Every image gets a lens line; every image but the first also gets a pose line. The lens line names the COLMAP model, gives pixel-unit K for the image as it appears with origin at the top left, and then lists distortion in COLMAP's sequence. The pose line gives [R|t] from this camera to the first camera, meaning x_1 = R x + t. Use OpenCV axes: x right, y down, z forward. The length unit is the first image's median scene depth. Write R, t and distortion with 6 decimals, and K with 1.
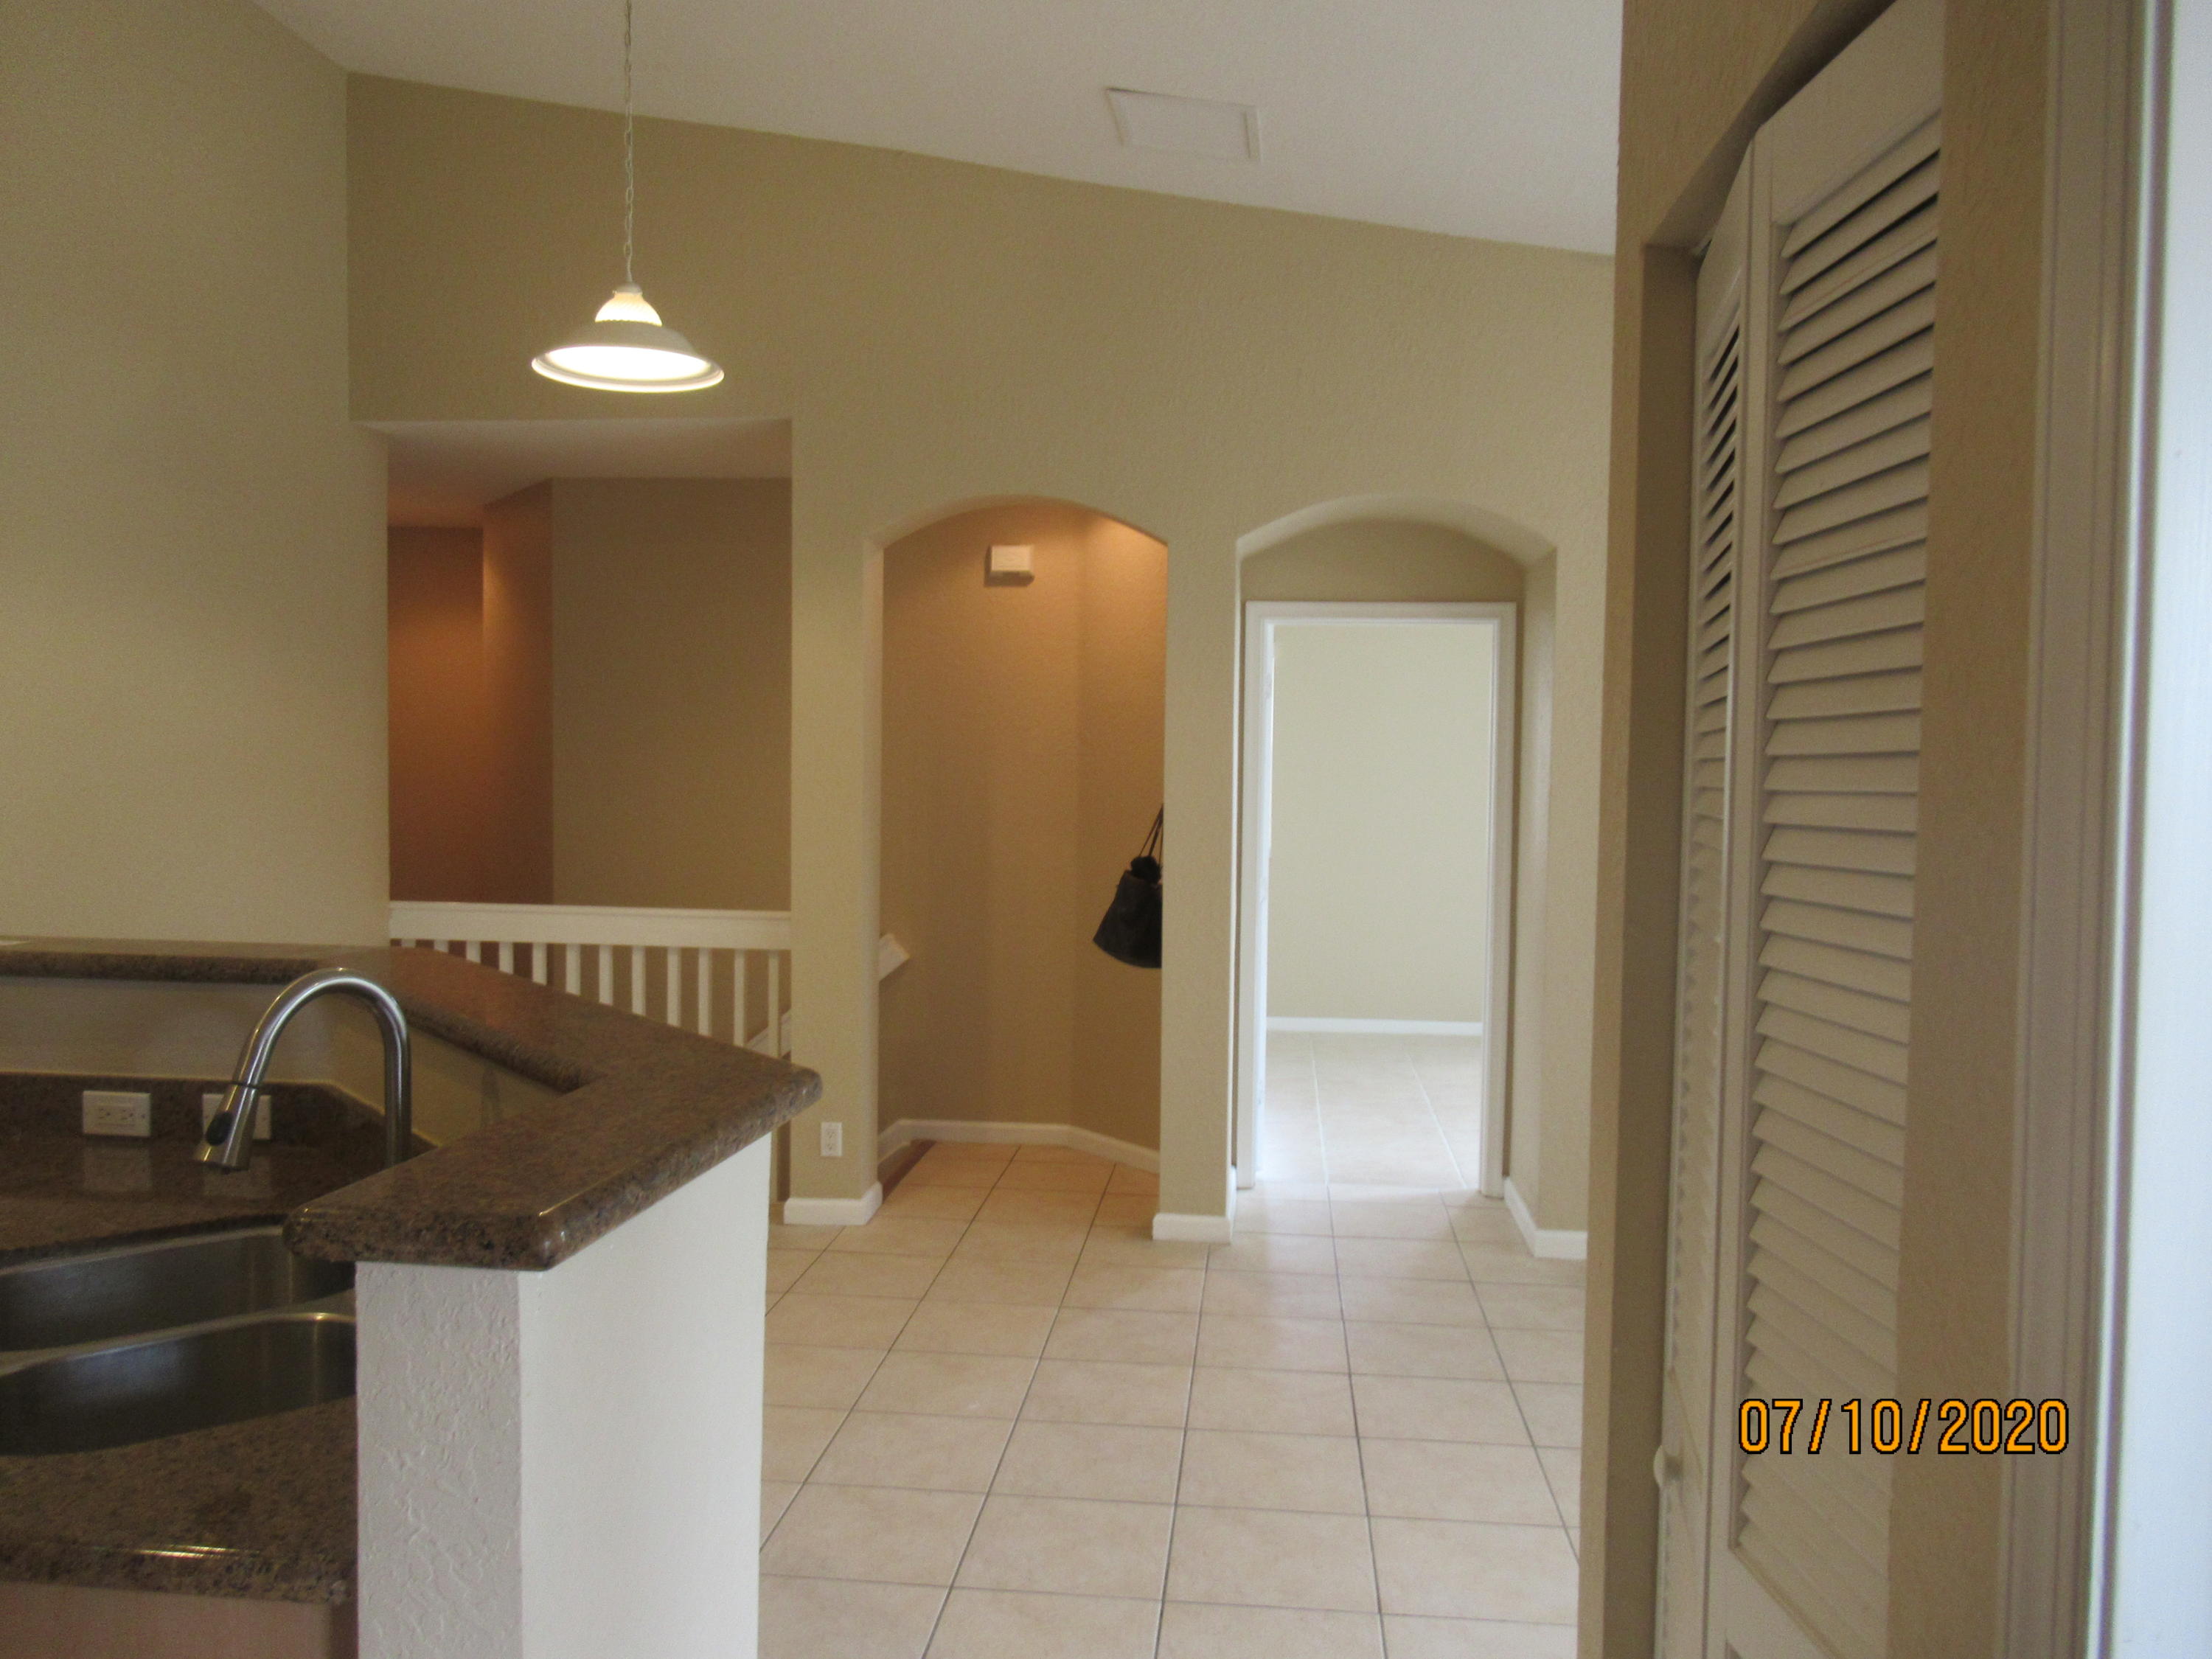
lens RADIAL K [[1649.9, 0, 1102.4], [0, 1649.9, 835.8], [0, 0, 1]] dist [0.007584, -0.010356]
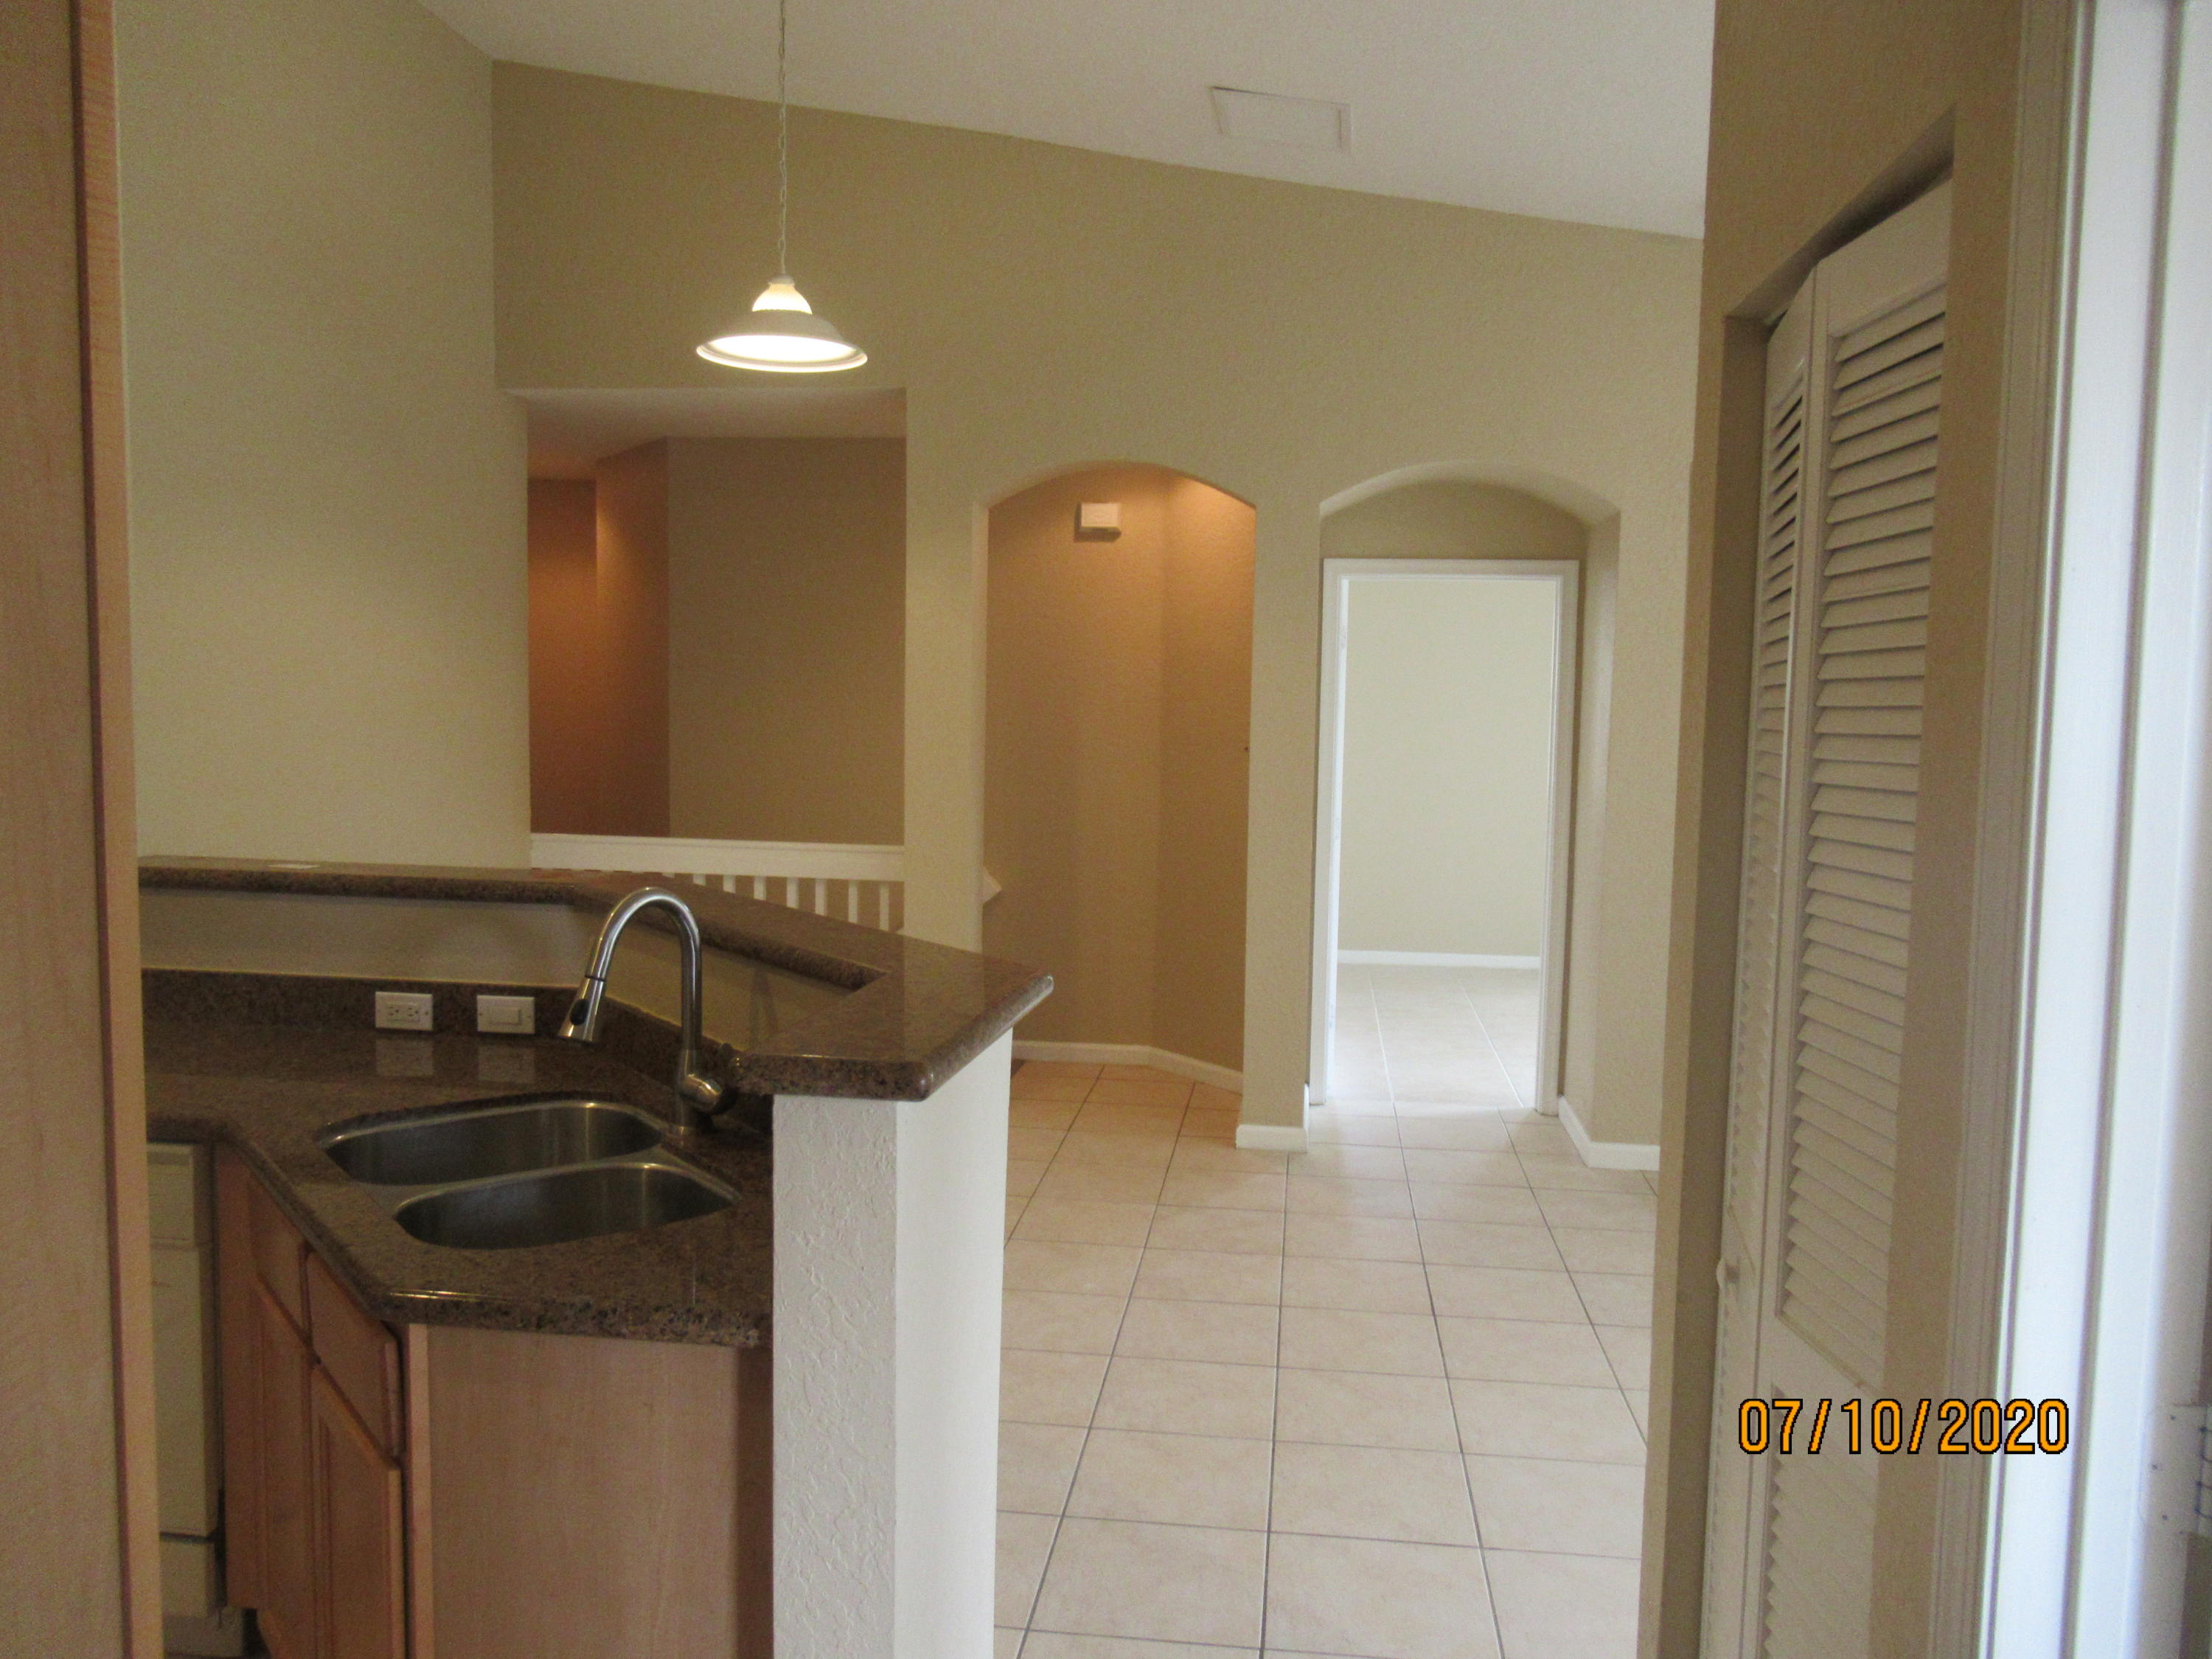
lens RADIAL K [[1649.9, 0, 1106.6], [0, 1649.9, 834.8], [0, 0, 1]] dist [0.007584, -0.010356]
pose [[0.999777, 0.006436, -0.020099, -0.035891], [-0.005672, 0.999268, 0.037825, -0.003194], [0.020328, -0.037702, 0.999082, -0.087076]]
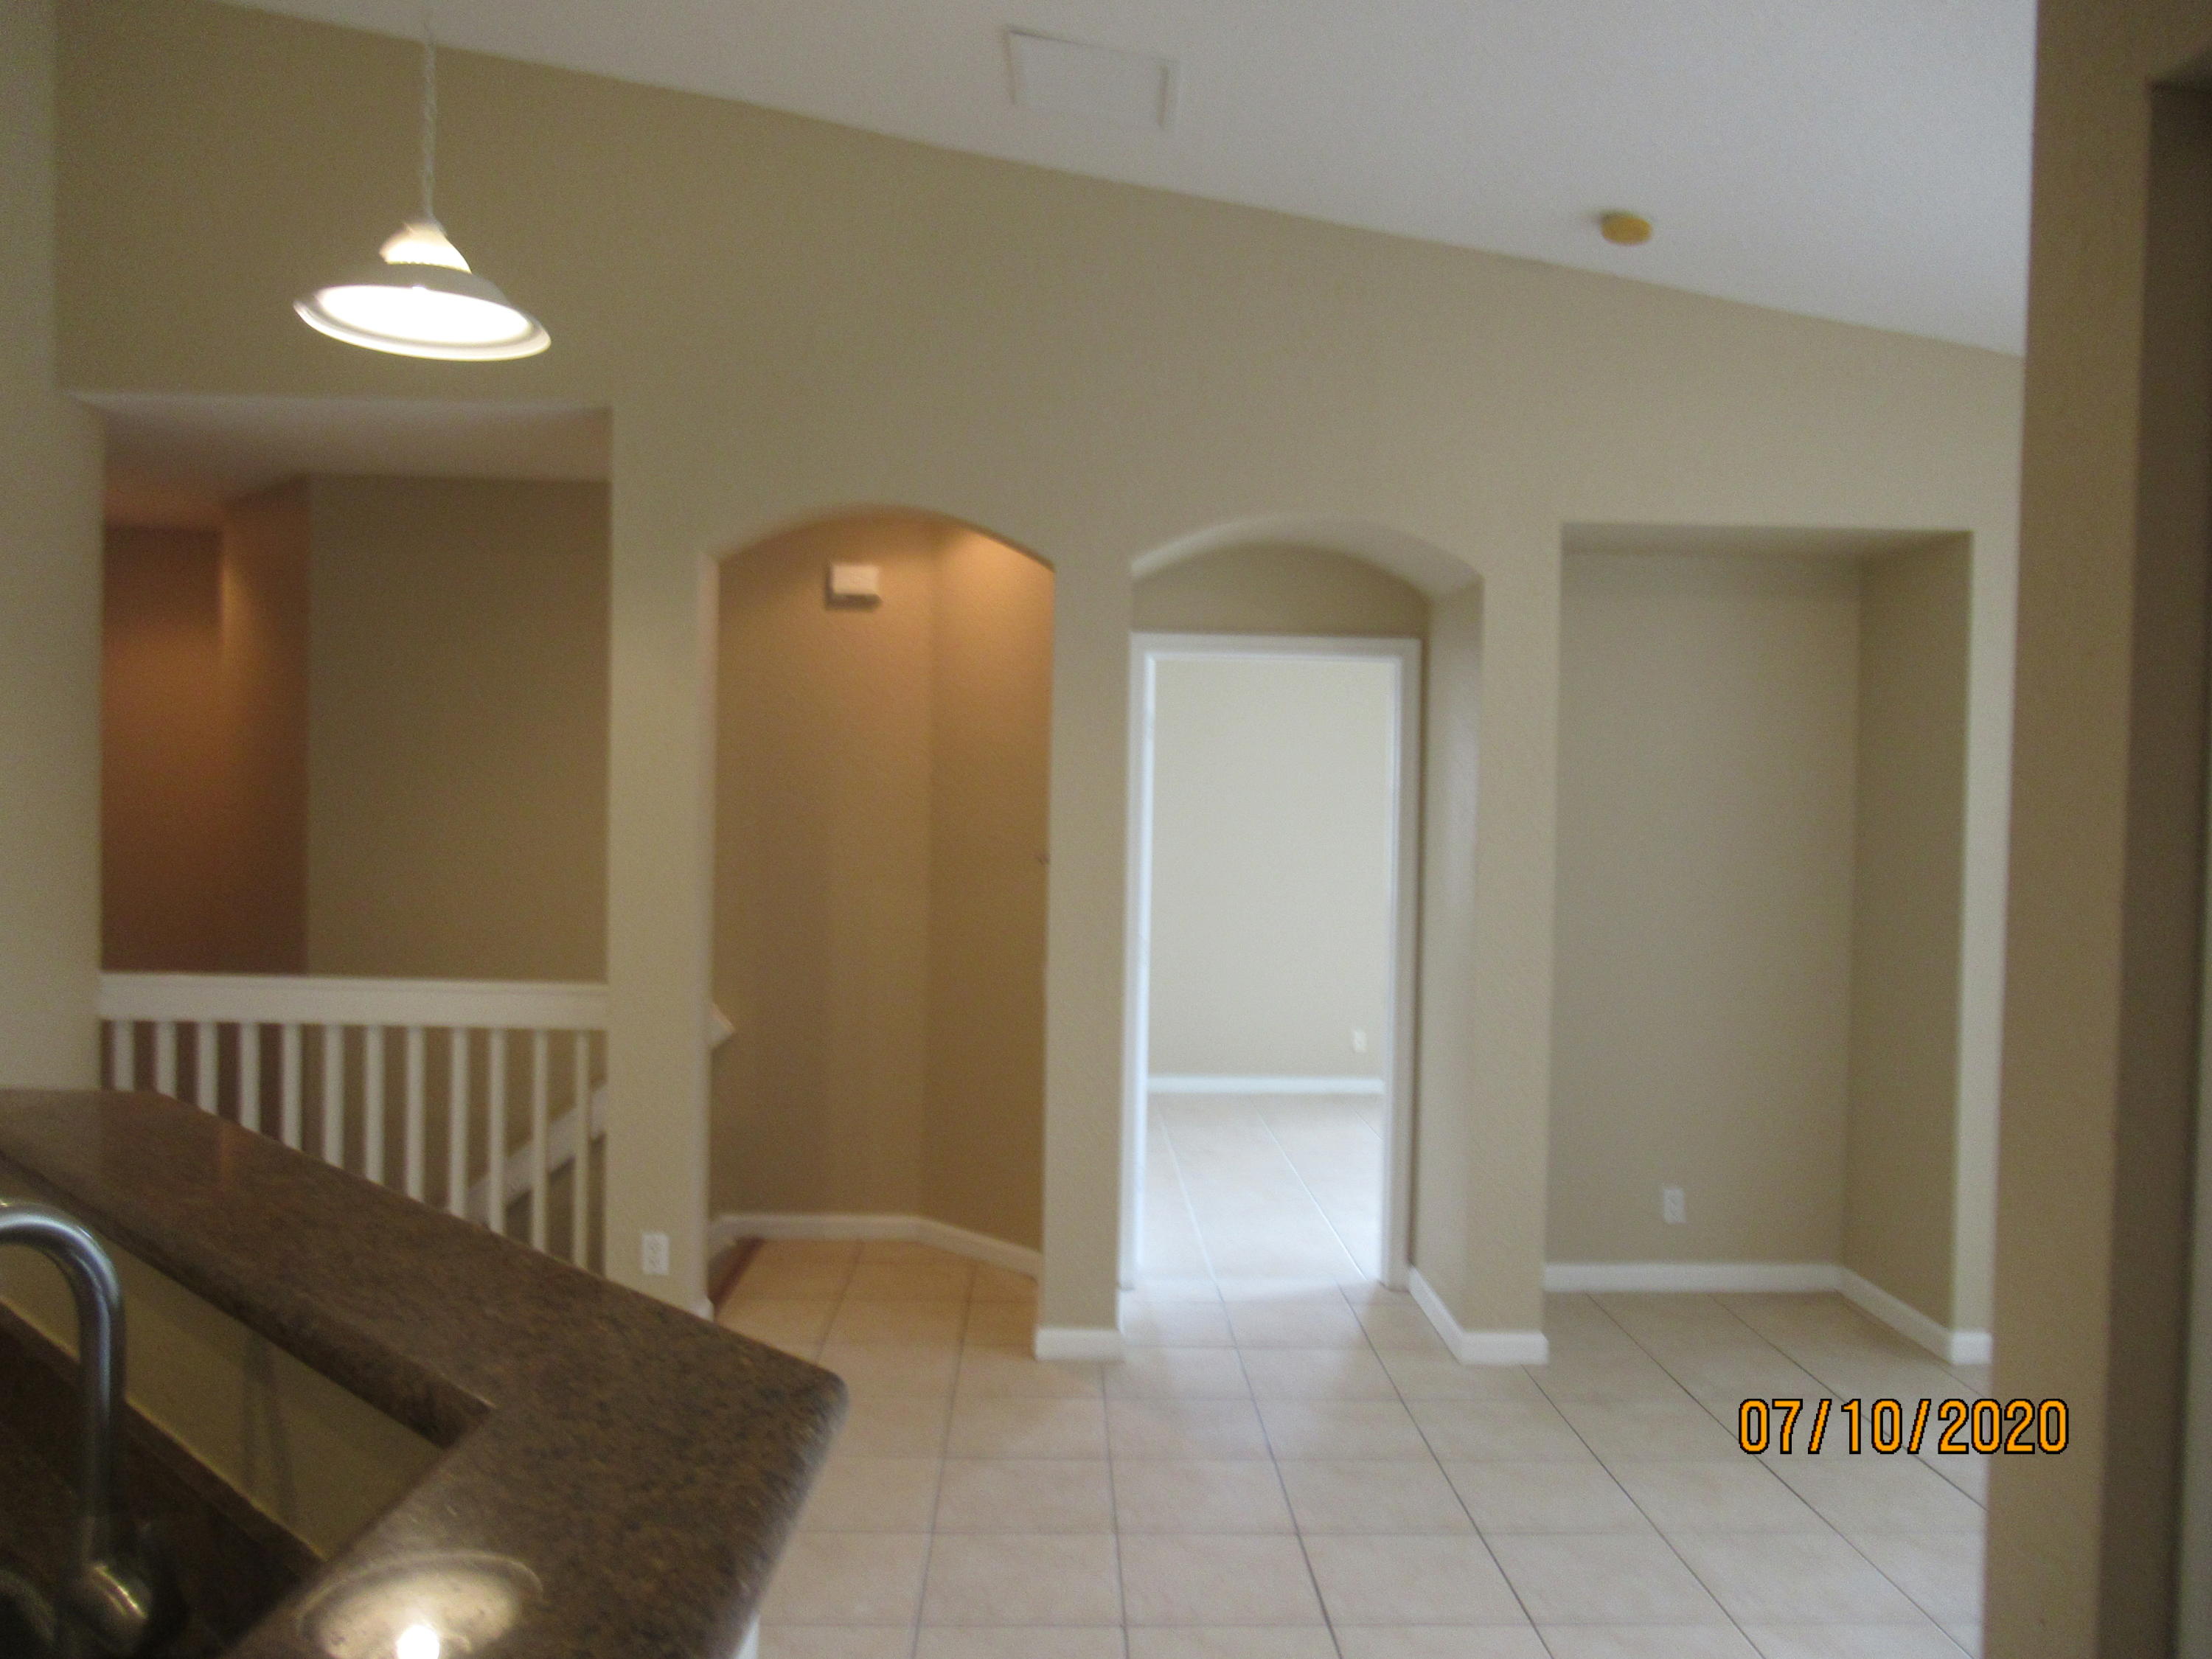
lens RADIAL K [[1649.9, 0, 1103.5], [0, 1649.9, 837.0], [0, 0, 1]] dist [0.007584, -0.010356]
pose [[0.990597, 0.001664, 0.136800, -0.055540], [0.001005, 0.999811, -0.019437, -0.014449], [-0.136806, 0.019391, 0.990408, 0.131656]]
